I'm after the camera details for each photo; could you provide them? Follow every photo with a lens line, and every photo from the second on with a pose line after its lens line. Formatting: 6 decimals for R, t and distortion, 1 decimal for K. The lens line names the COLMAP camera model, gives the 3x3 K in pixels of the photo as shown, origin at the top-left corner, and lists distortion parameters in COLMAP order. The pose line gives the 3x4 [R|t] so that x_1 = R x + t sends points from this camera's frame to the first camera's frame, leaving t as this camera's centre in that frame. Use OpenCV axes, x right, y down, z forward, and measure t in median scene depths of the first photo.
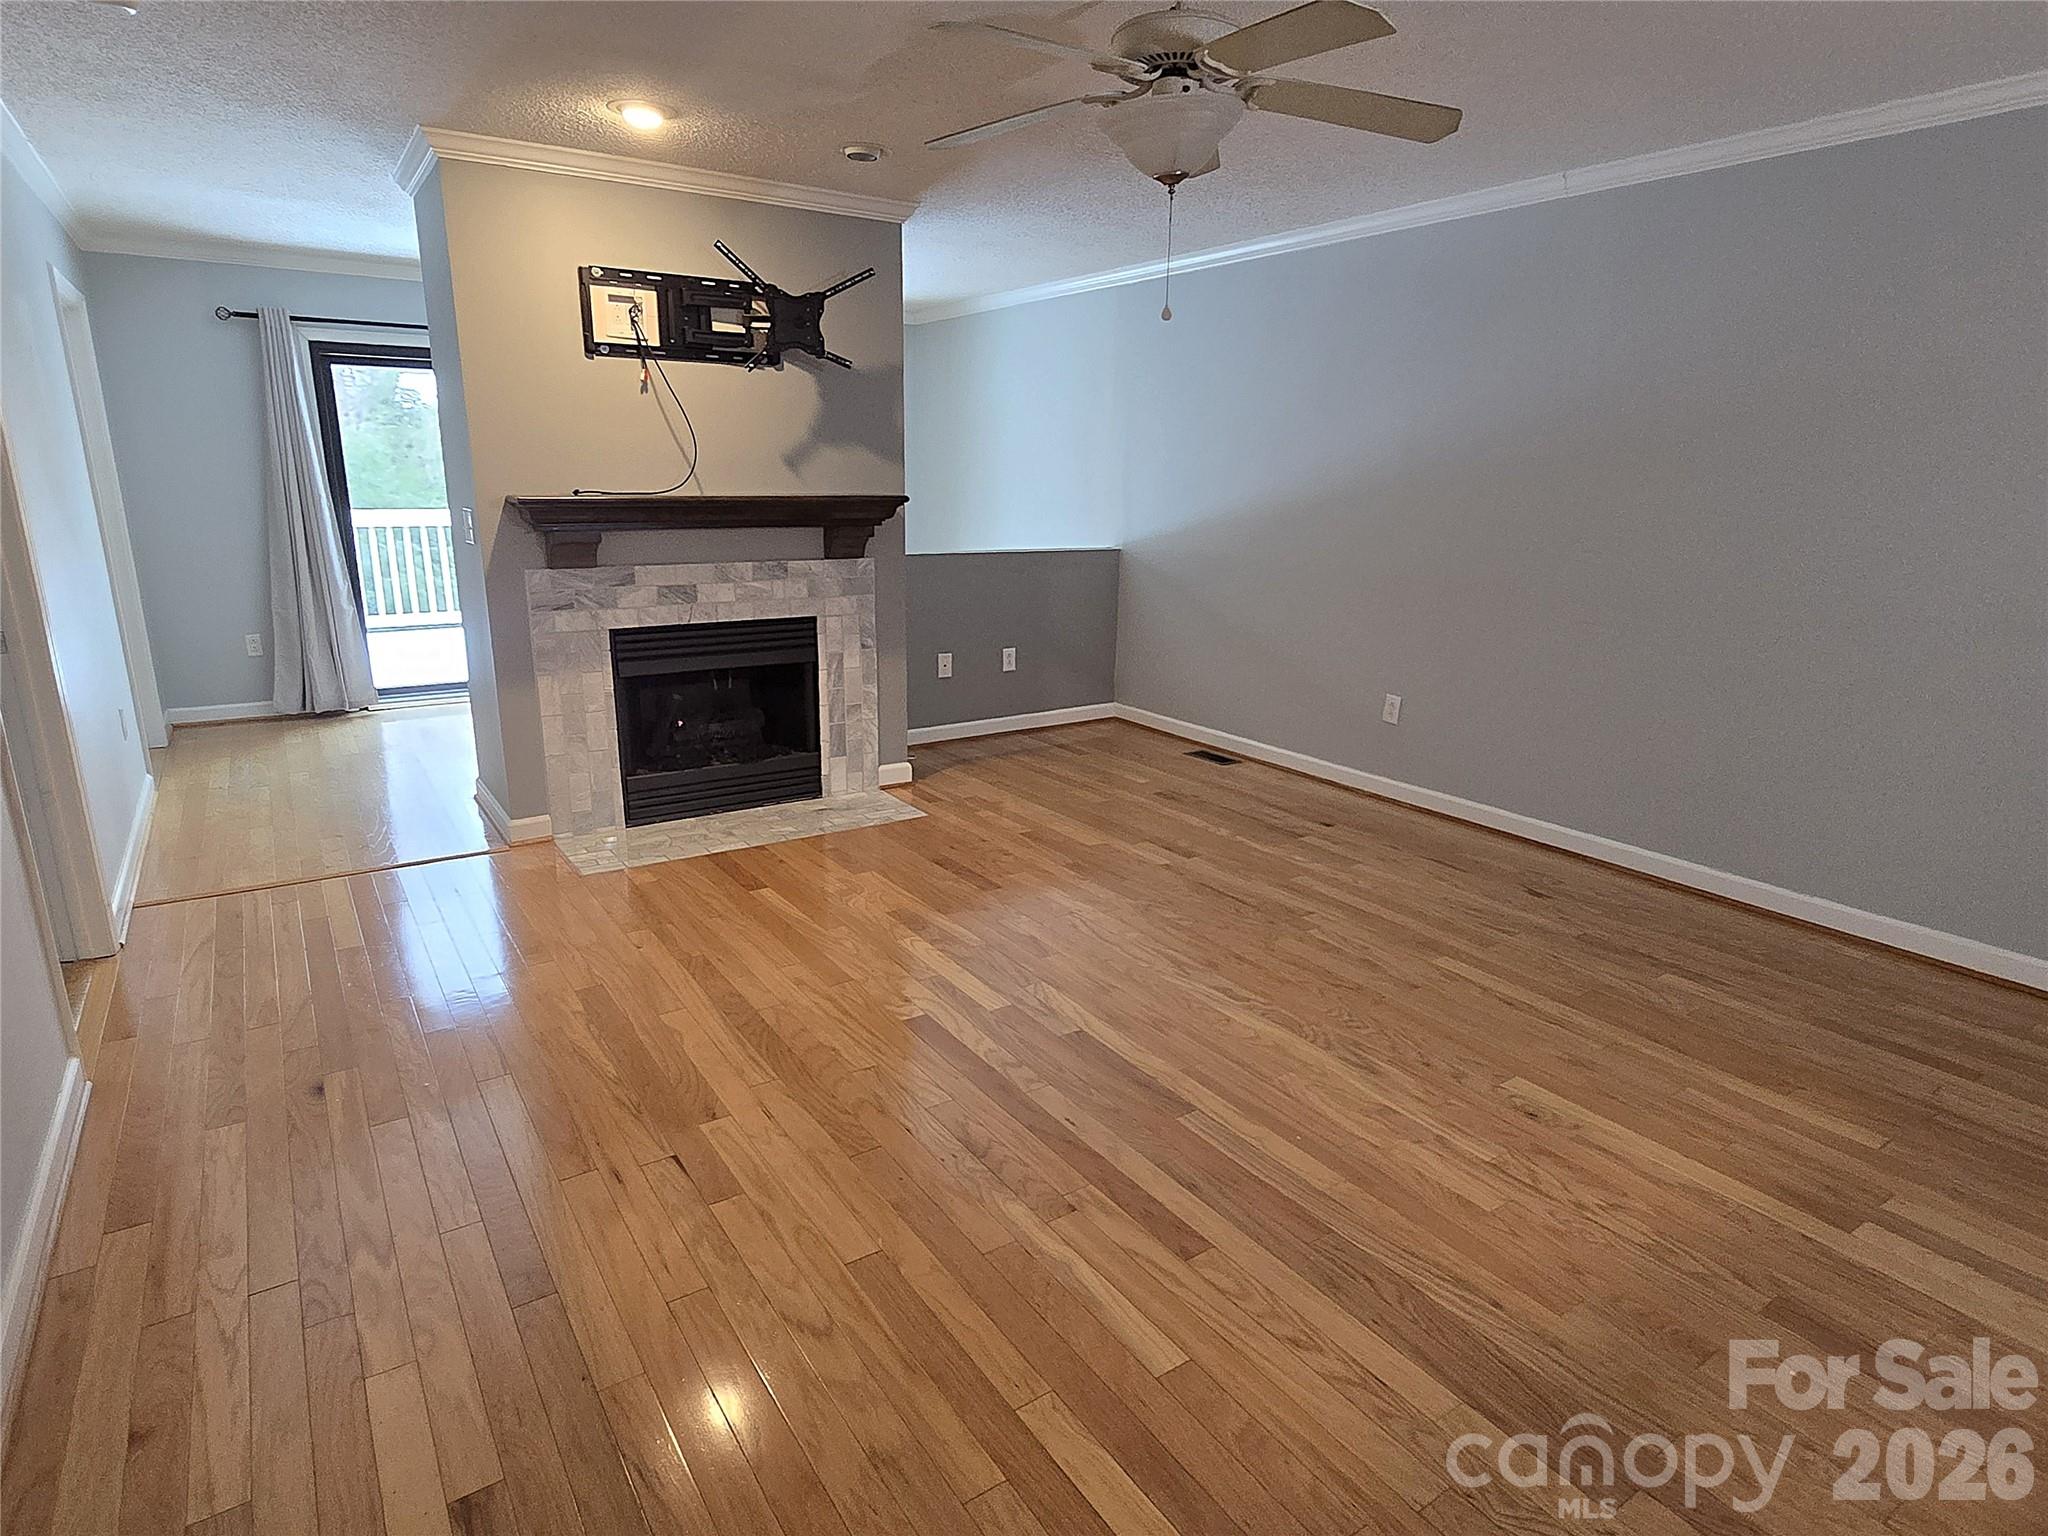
lens RADIAL K [[1128.5, 0, 1015.5], [0, 1128.5, 773.2], [0, 0, 1]] dist [-0.002890, -0.001145]
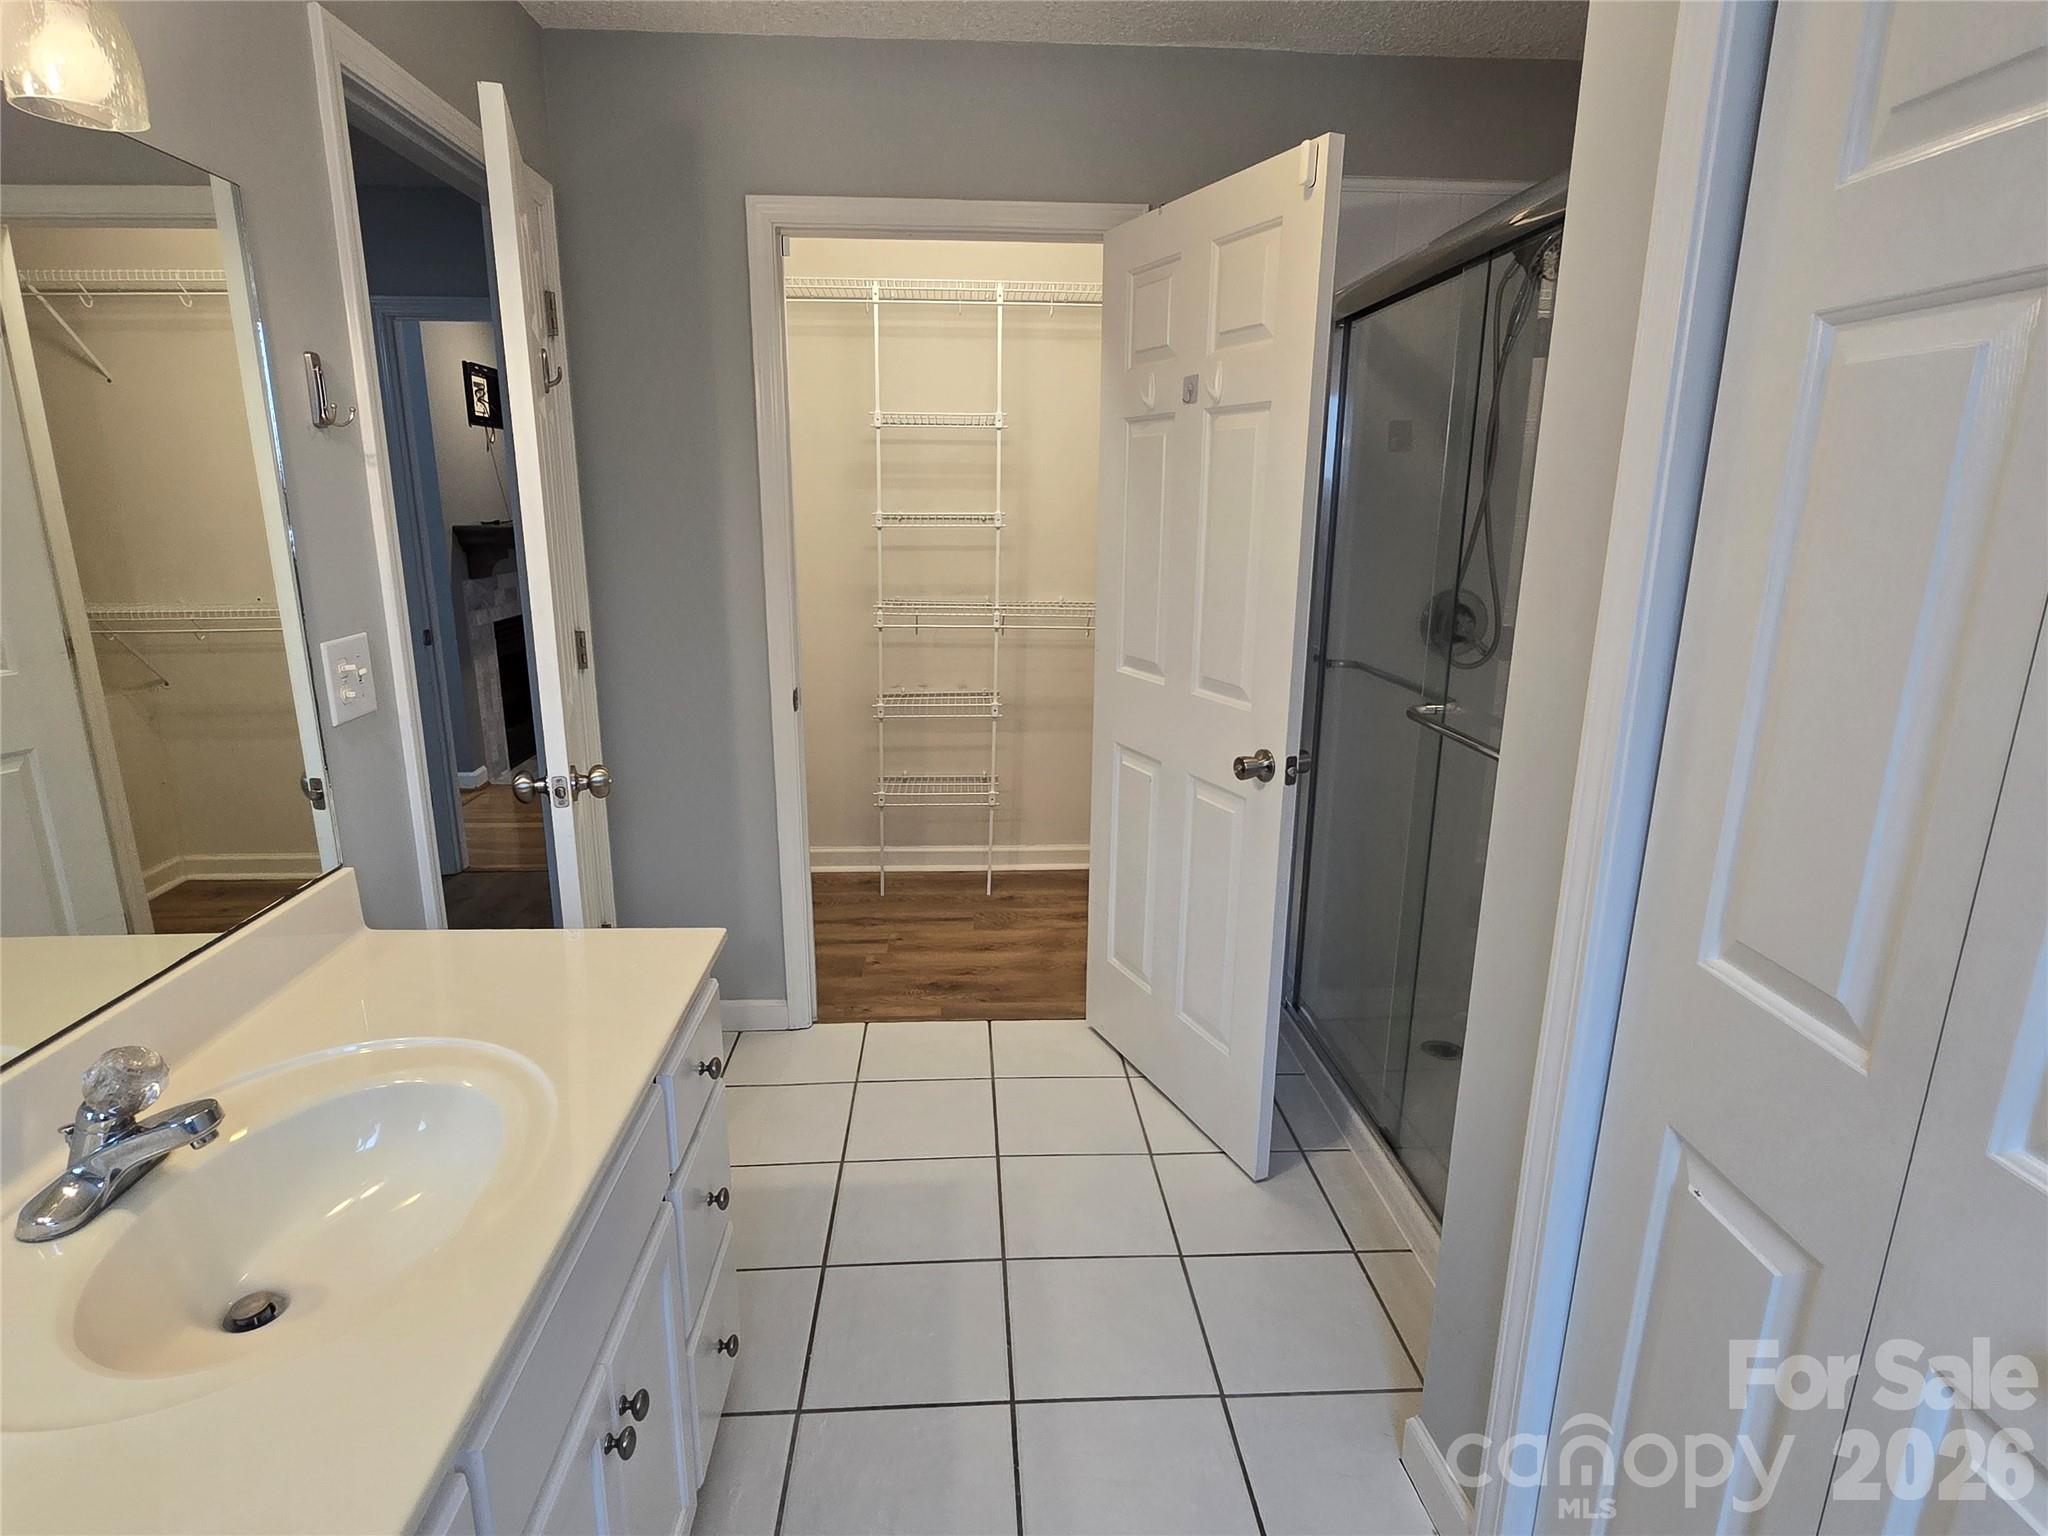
lens RADIAL K [[1094.9, 0, 1019.7], [0, 1094.9, 779.8], [0, 0, 1]] dist [0.000847, -0.003452]
pose [[0.507226, -0.228459, 0.830980, -1.185116], [0.221476, 0.966394, 0.130501, 0.025907], [-0.832869, 0.117849, 0.540779, -0.230829]]
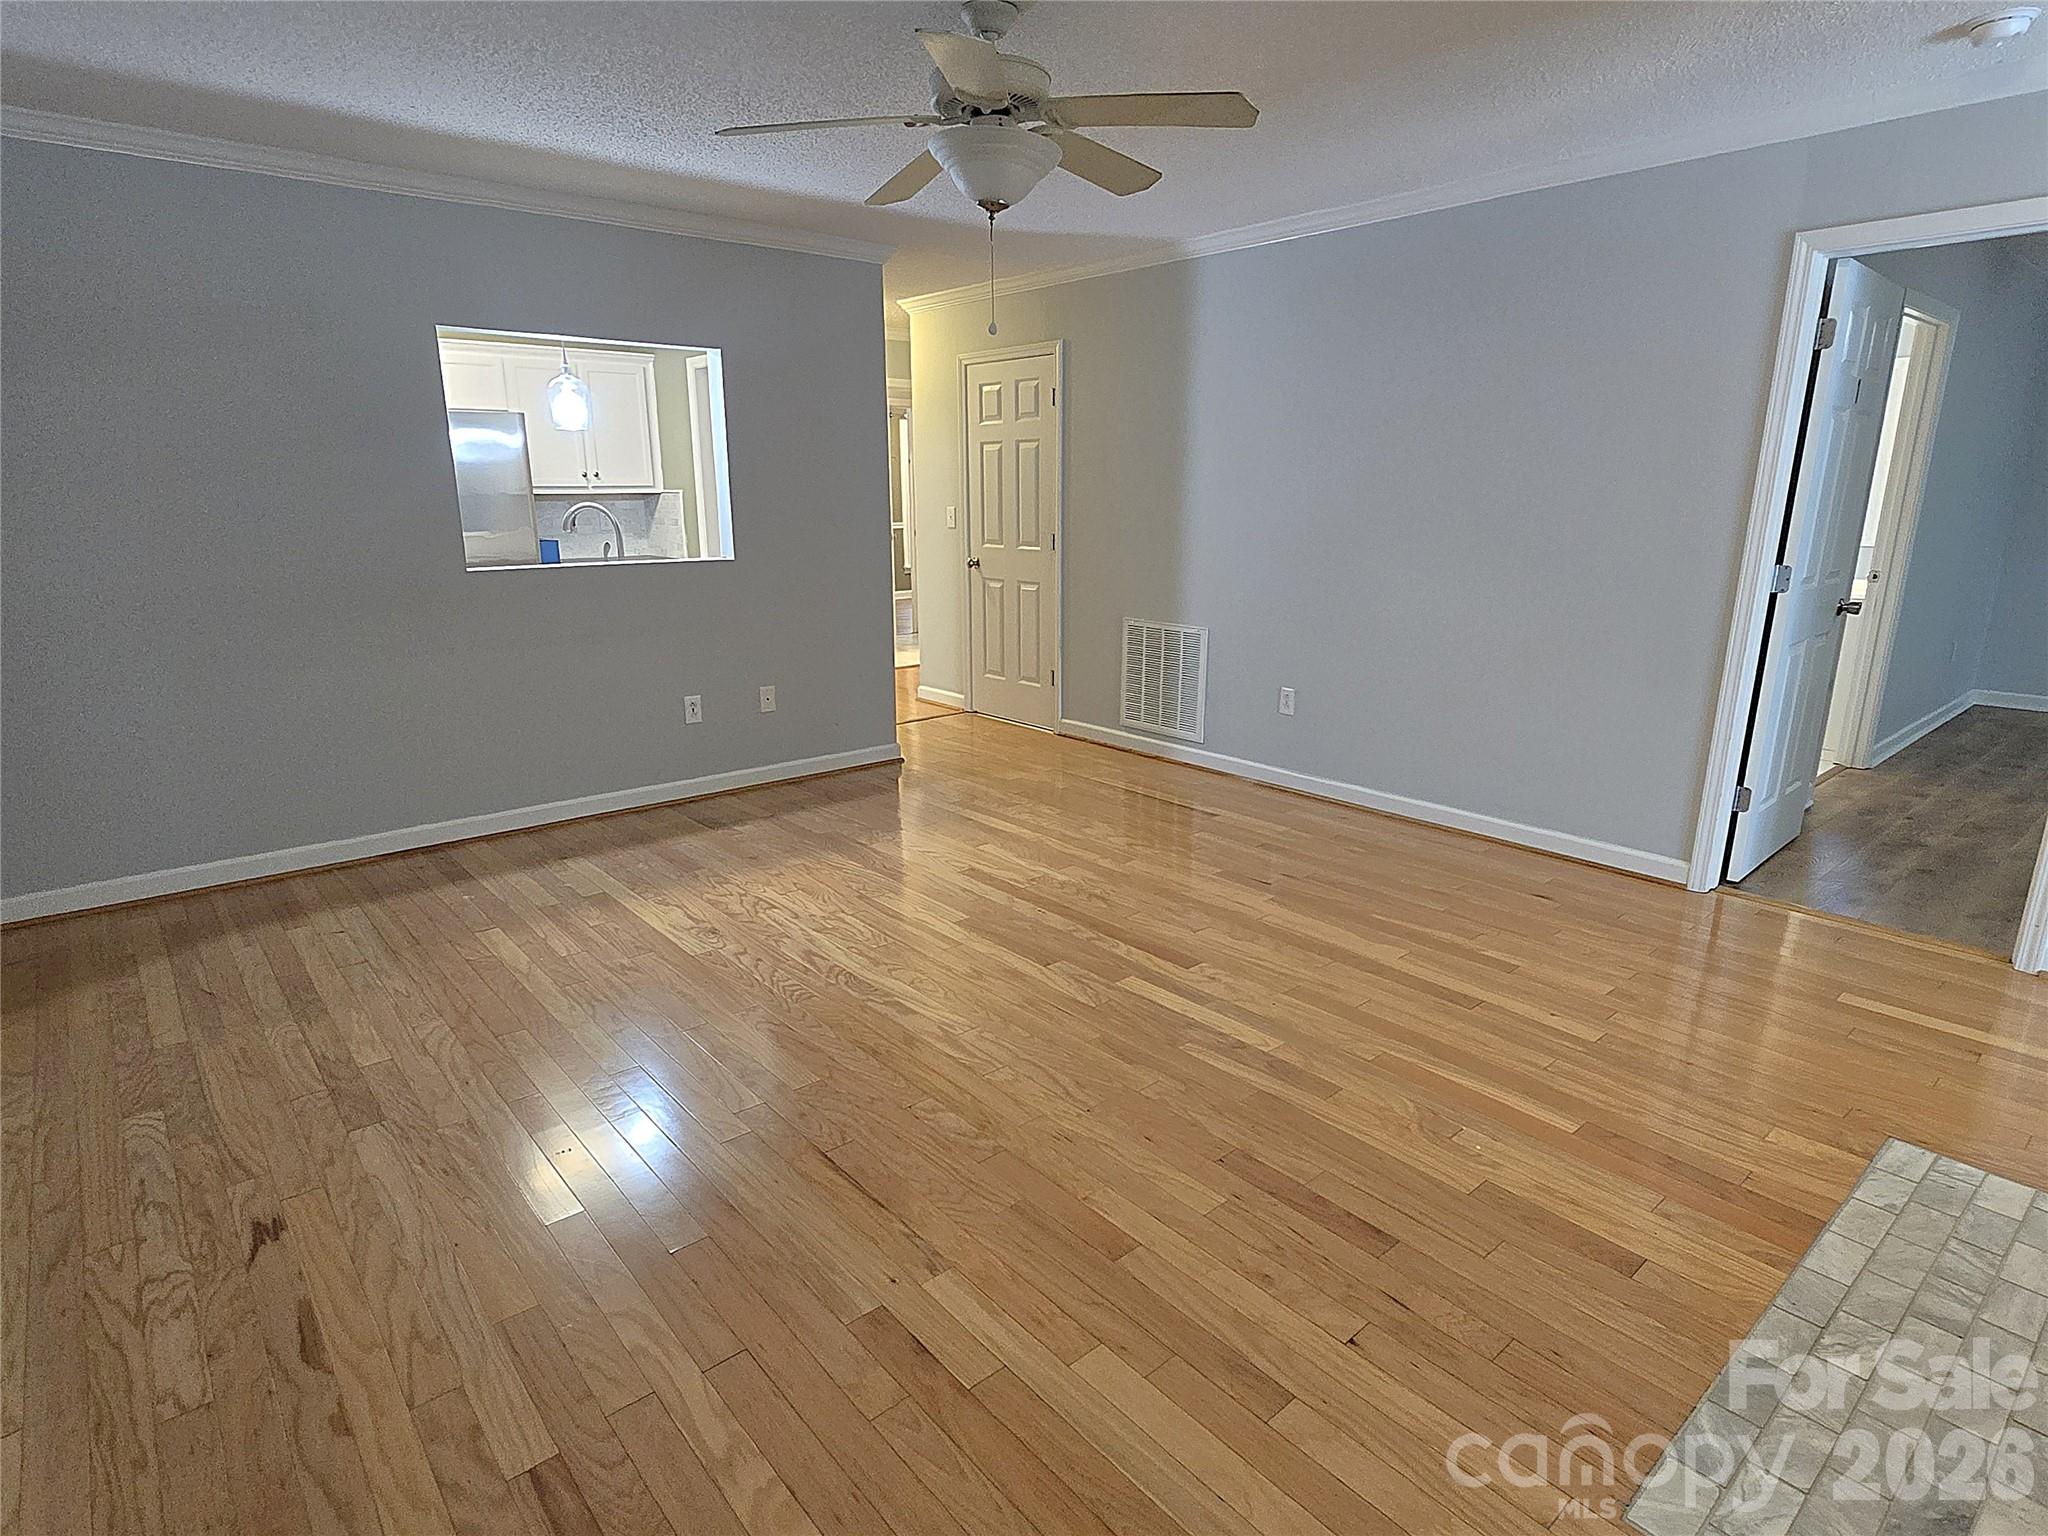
lens RADIAL K [[1094.9, 0, 1019.7], [0, 1094.9, 779.8], [0, 0, 1]] dist [0.000847, -0.003452]
pose [[-0.992645, 0.021885, -0.119064, 0.143482], [-0.040514, 0.866756, 0.497085, -0.328338], [0.114078, 0.498252, -0.859494, 1.259662]]
